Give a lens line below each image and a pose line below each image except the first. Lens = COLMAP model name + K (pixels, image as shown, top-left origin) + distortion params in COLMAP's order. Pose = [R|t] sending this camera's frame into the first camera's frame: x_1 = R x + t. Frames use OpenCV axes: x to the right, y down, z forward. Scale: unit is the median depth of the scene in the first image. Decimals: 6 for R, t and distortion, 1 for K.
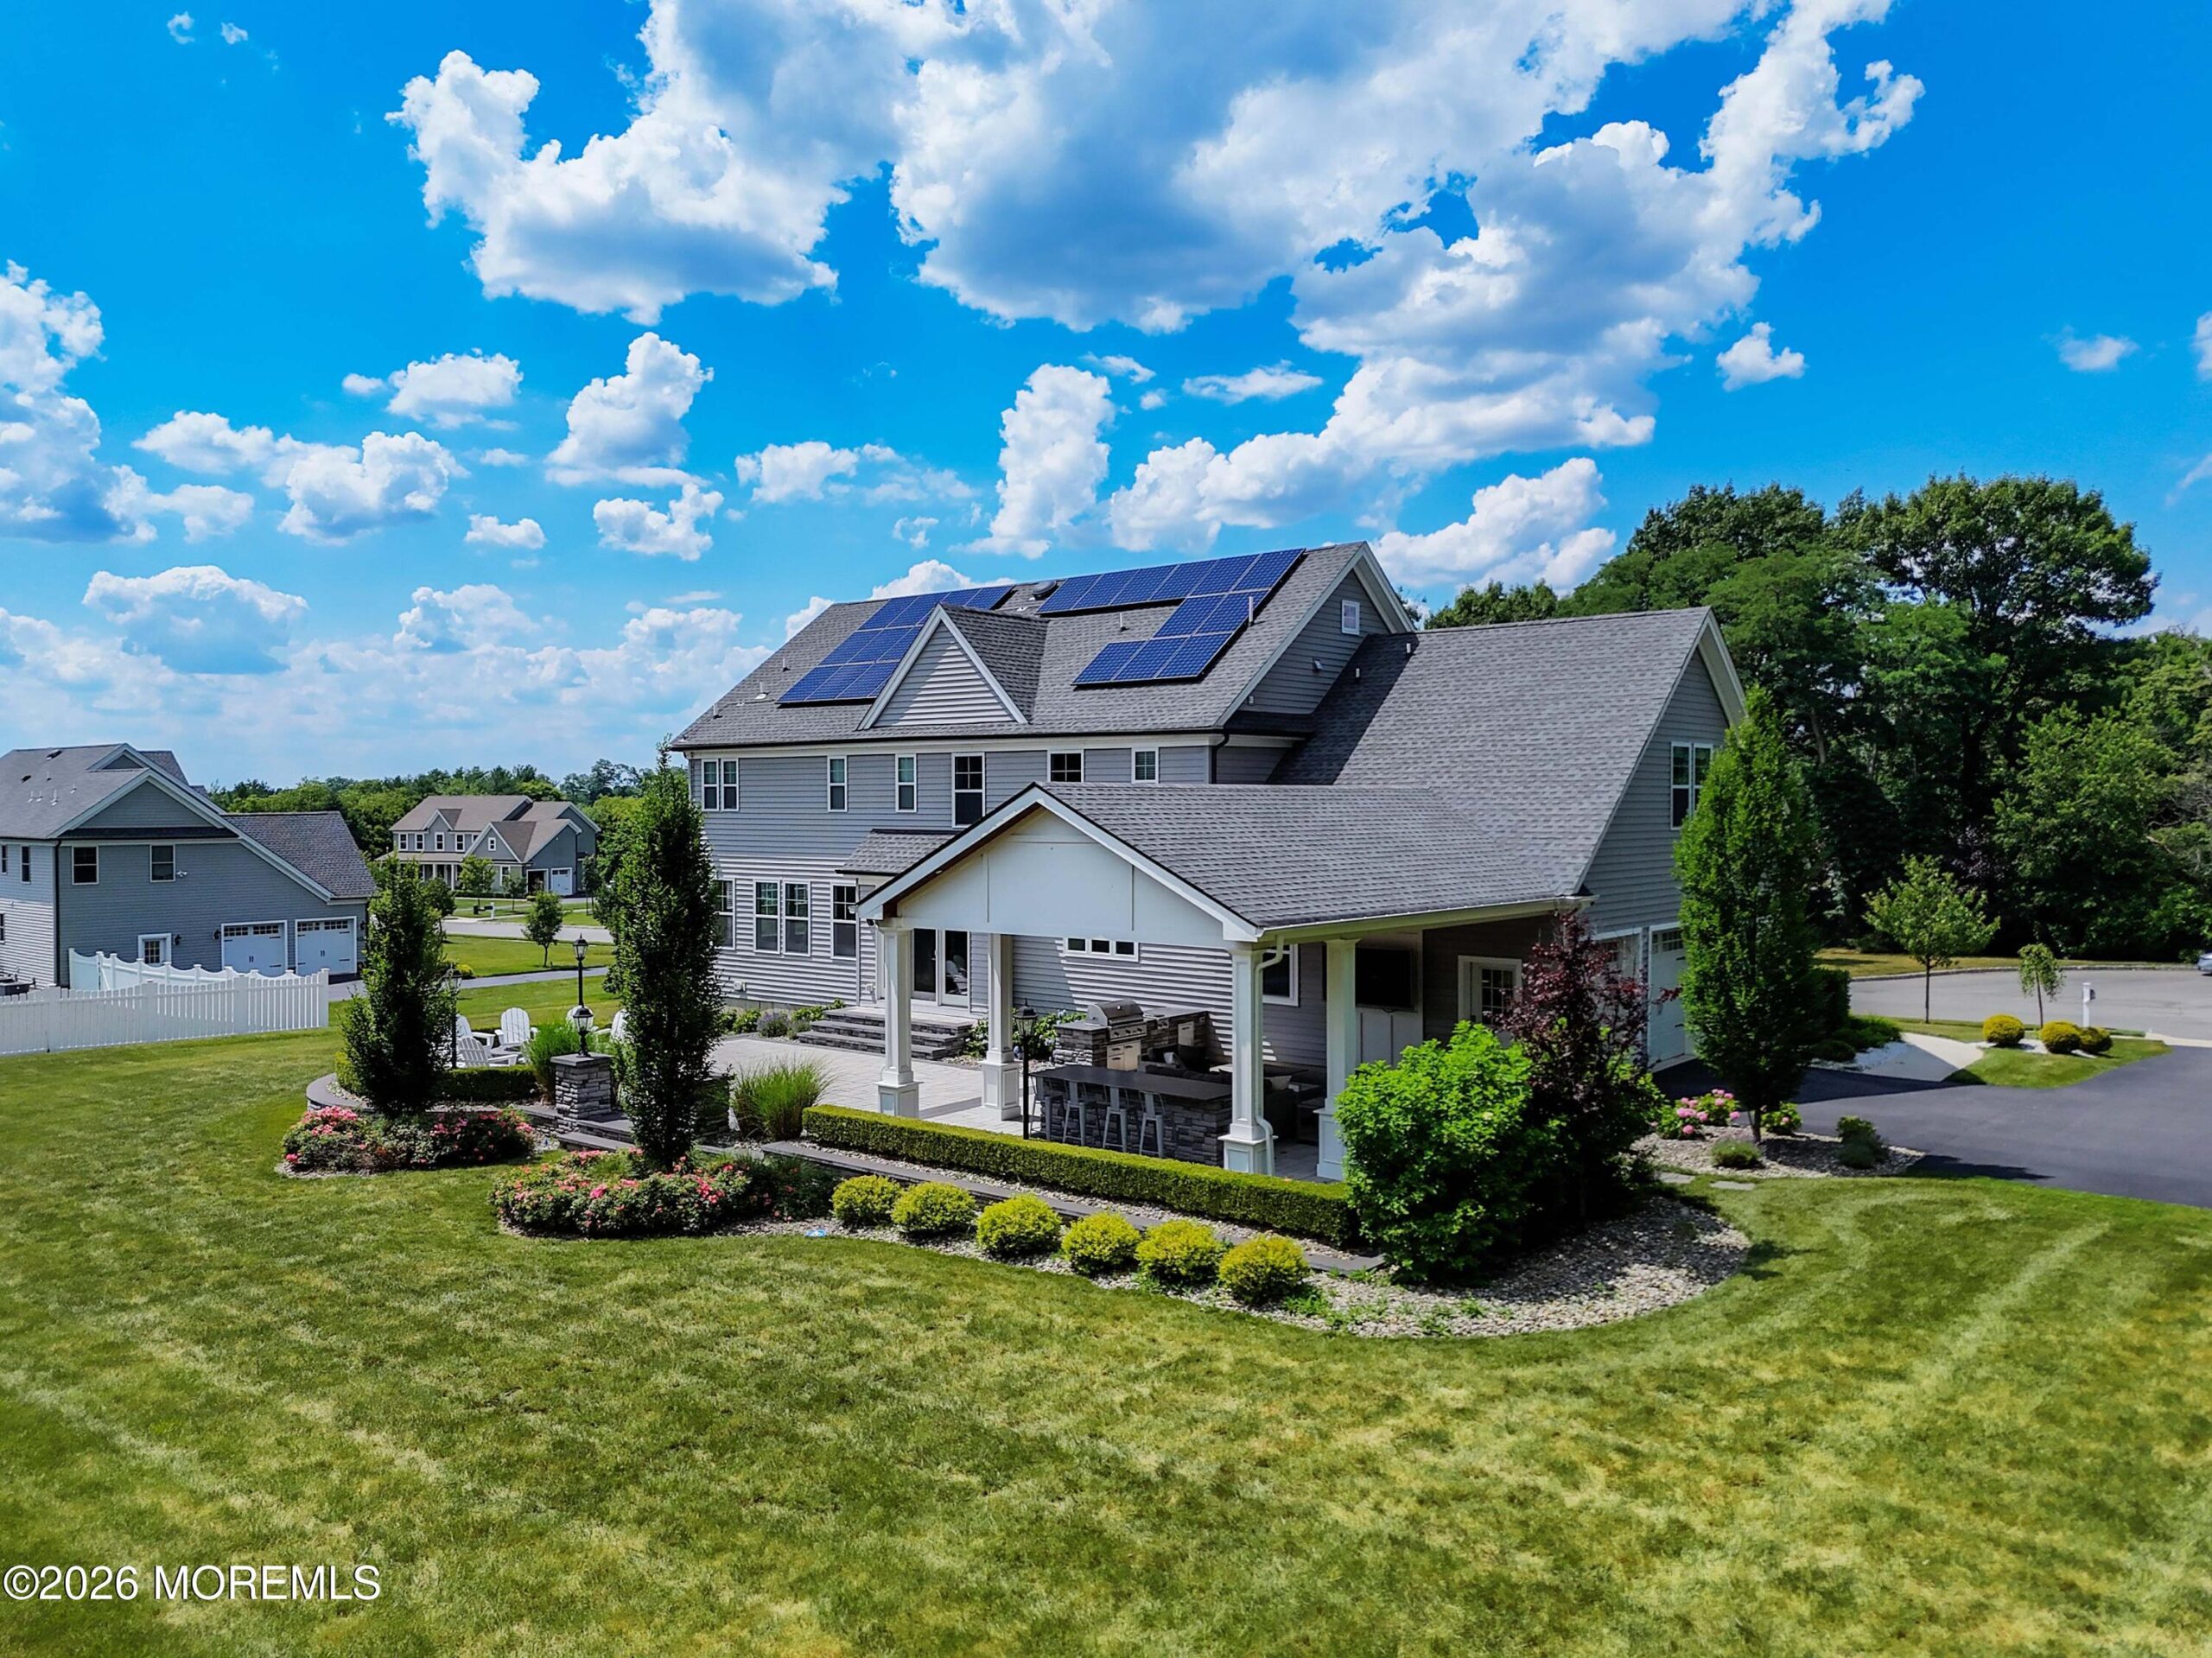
lens RADIAL K [[1624.1, 0, 1100.1], [0, 1624.1, 831.8], [0, 0, 1]] dist [0.073712, -0.066833]
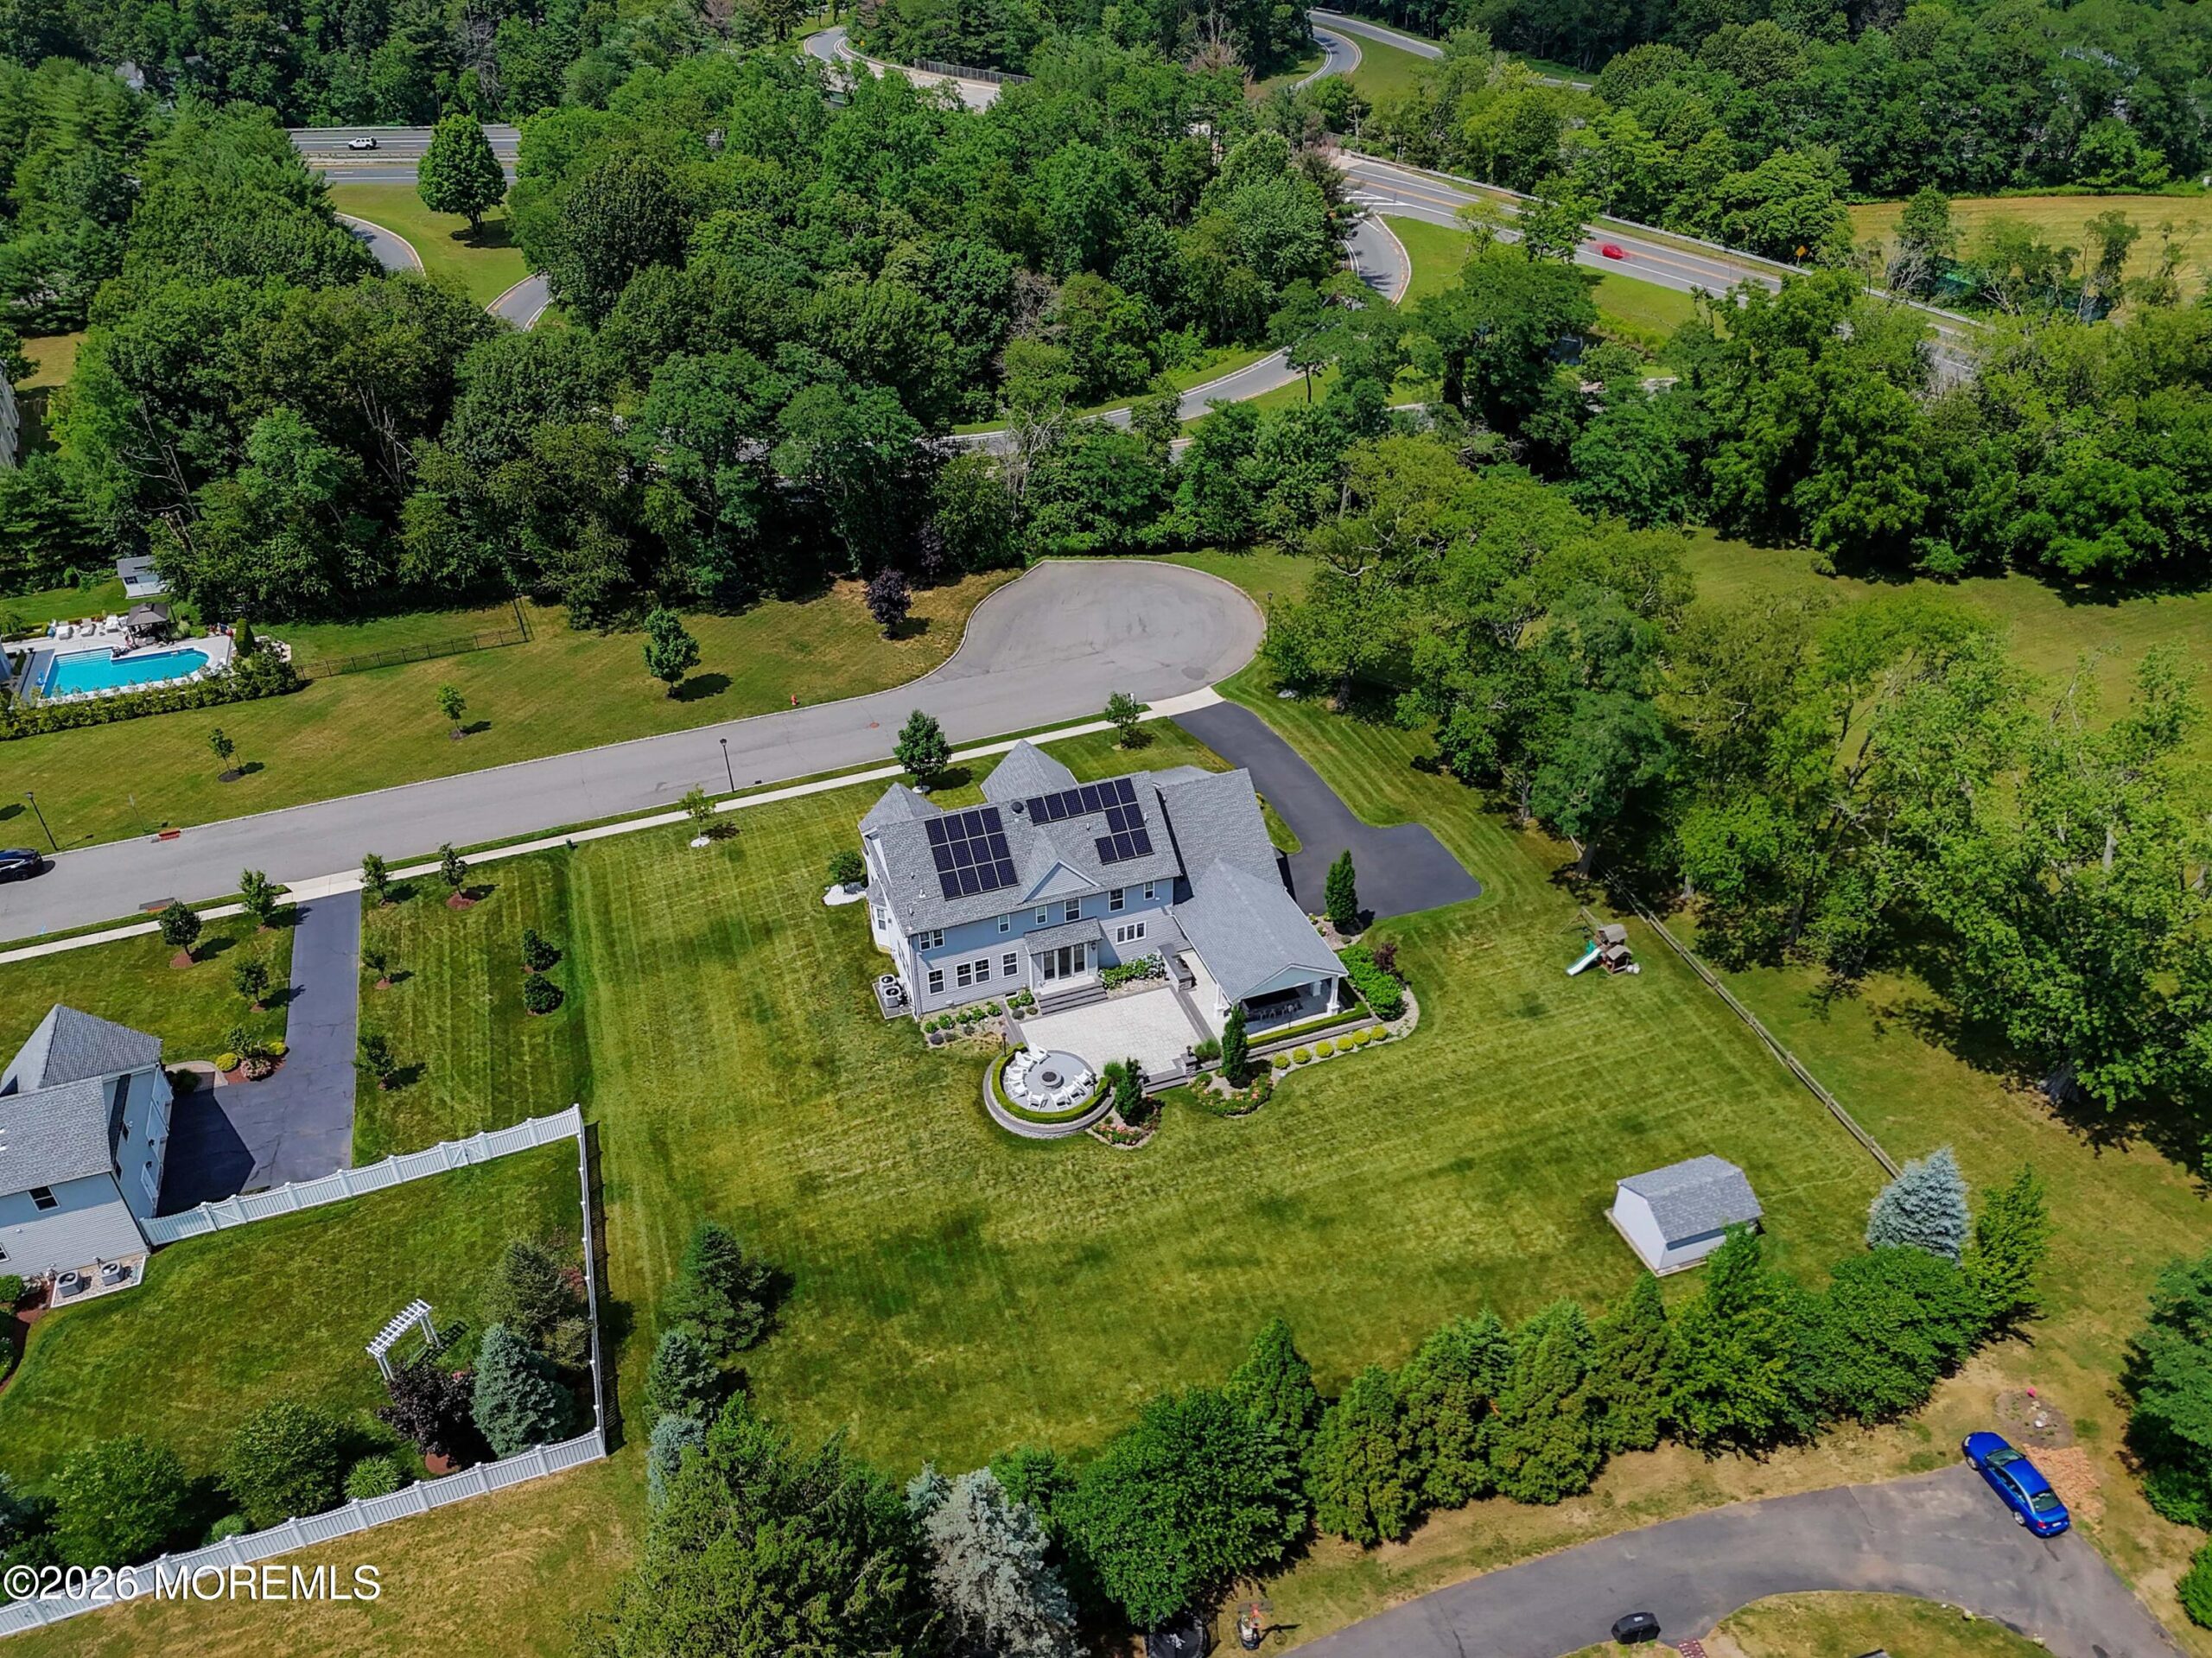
lens RADIAL K [[1624.1, 0, 1102.0], [0, 1624.1, 826.5], [0, 0, 1]] dist [0.073712, -0.066833]
pose [[0.507646, -0.495302, 0.704962, -1.944203], [0.024334, 0.826150, 0.562925, -1.706528], [-0.861222, -0.268612, 0.431444, -0.187350]]
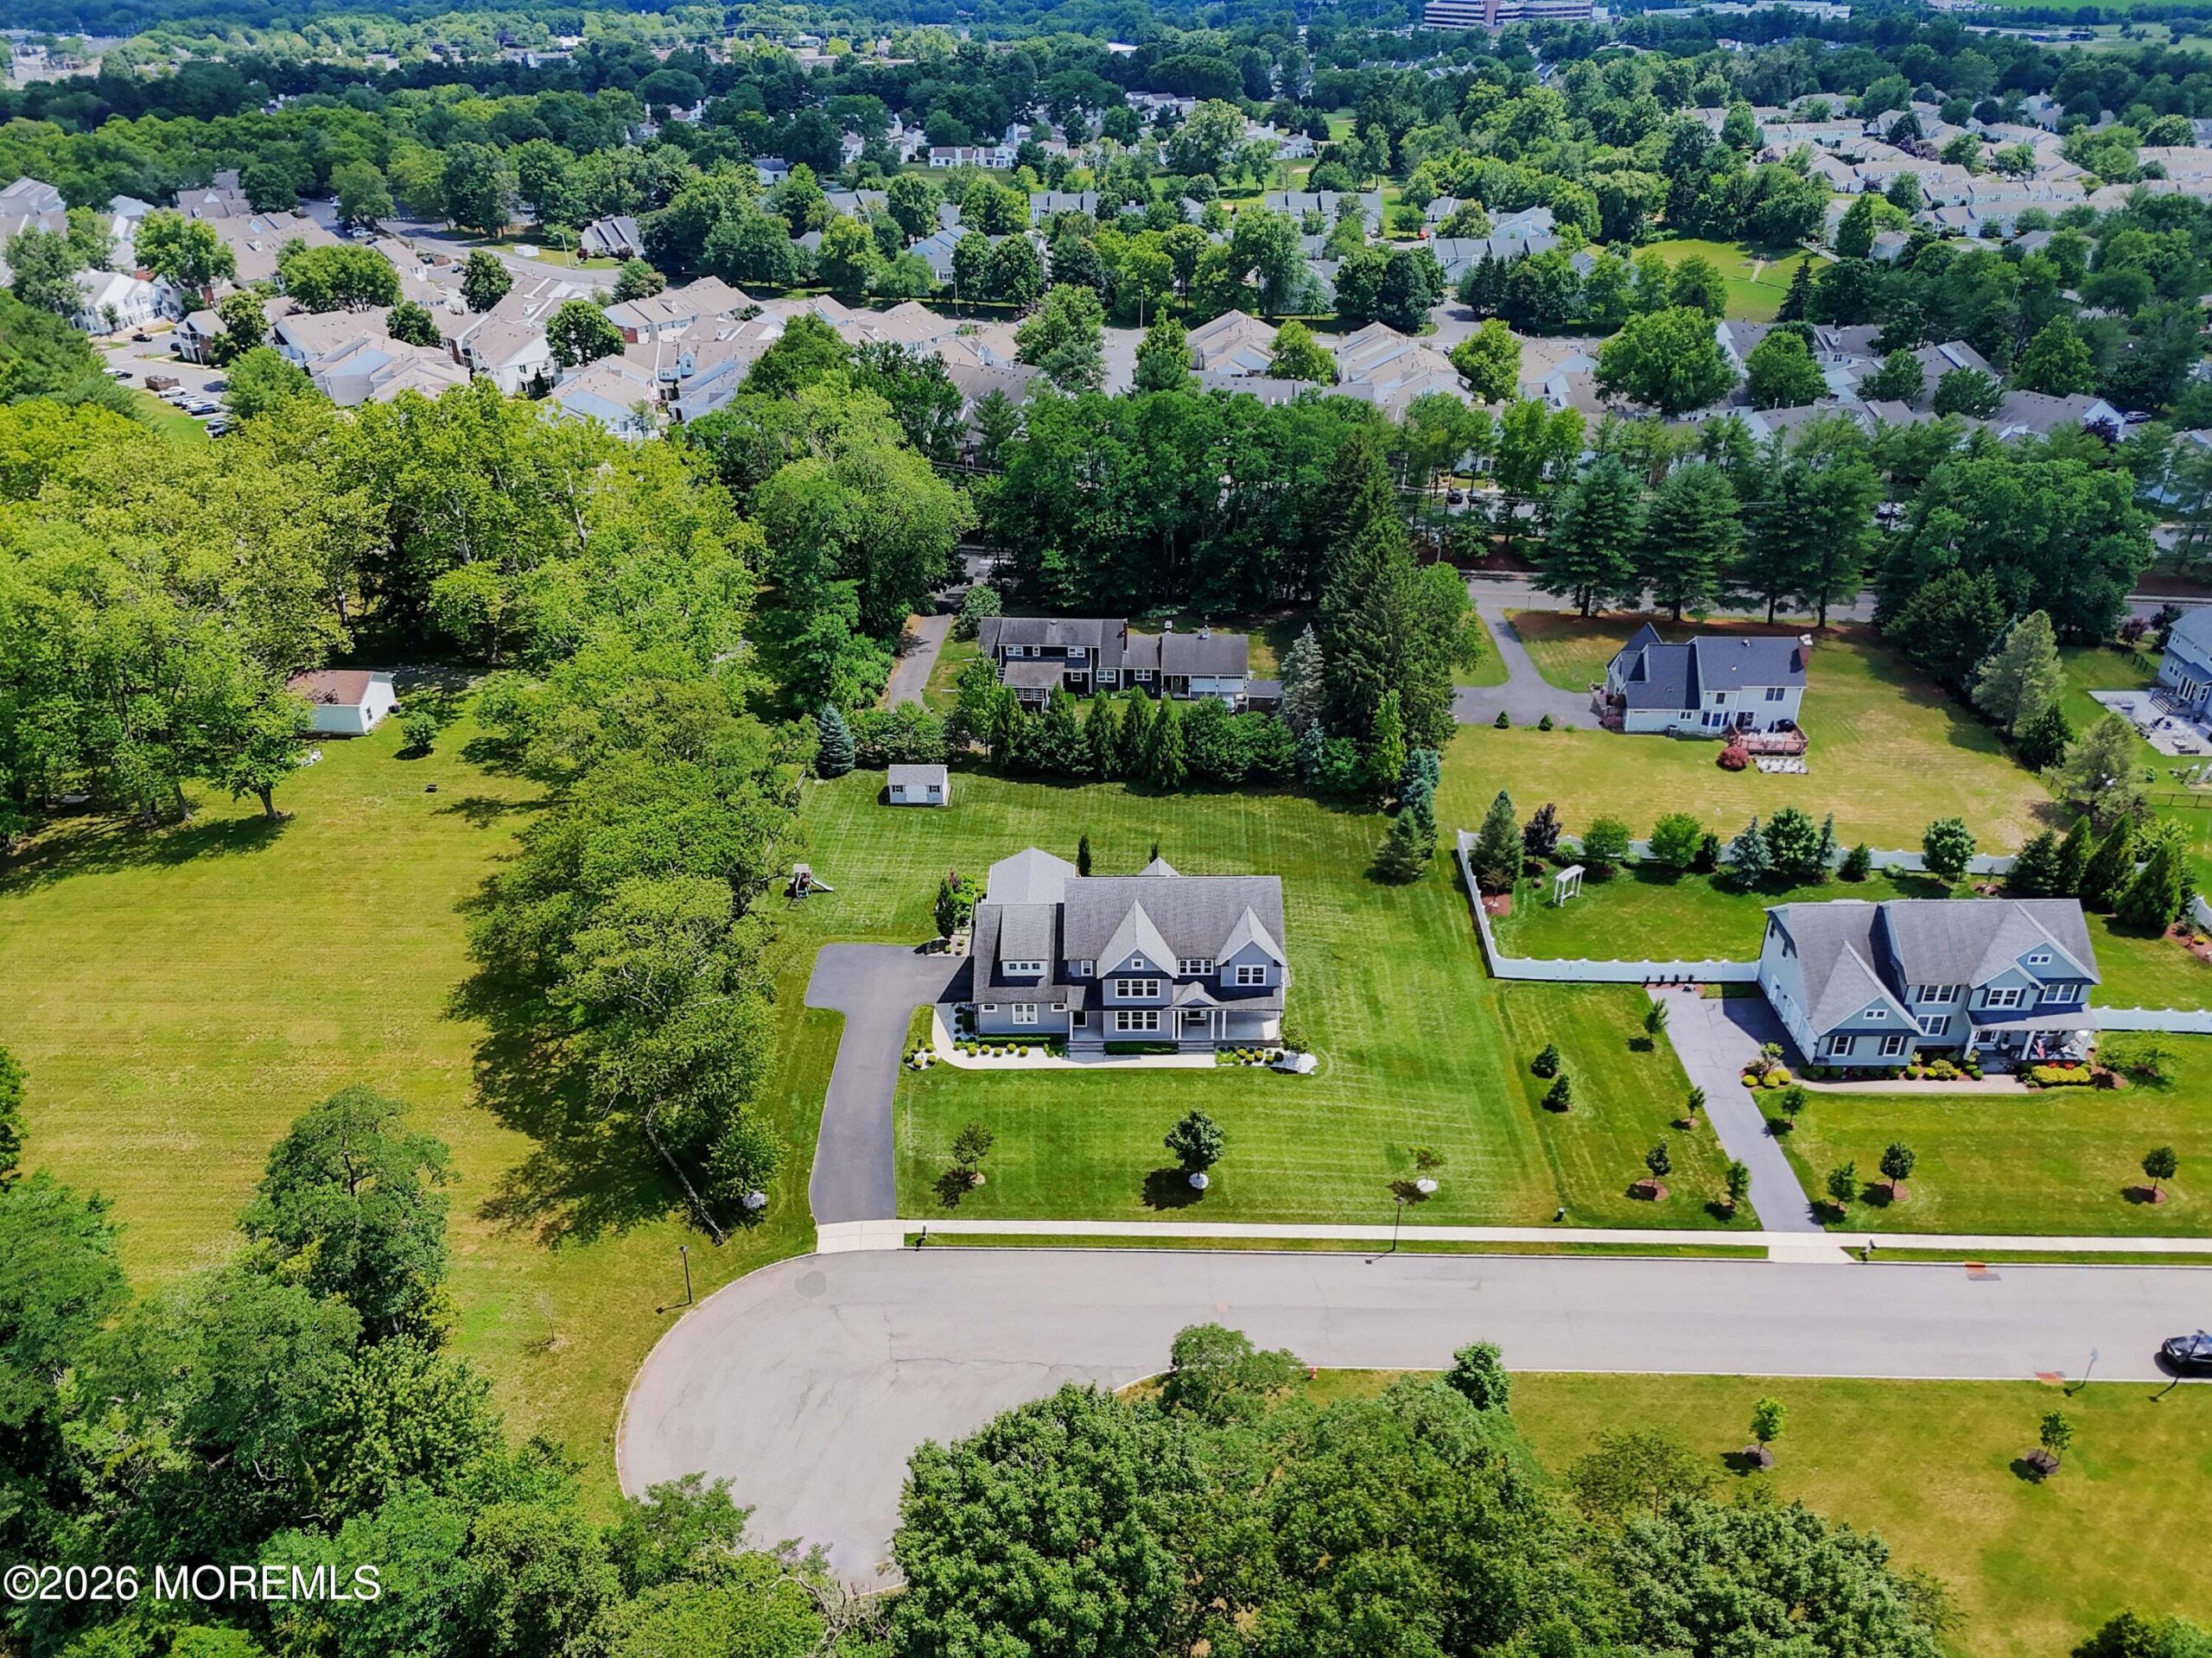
lens RADIAL K [[1624.1, 0, 1118.4], [0, 1624.1, 817.8], [0, 0, 1]] dist [0.073712, -0.066833]
pose [[-0.766501, 0.313529, -0.560515, 2.087001], [-0.004982, 0.869816, 0.493352, -2.114218], [0.642224, 0.380947, -0.665152, 3.474442]]
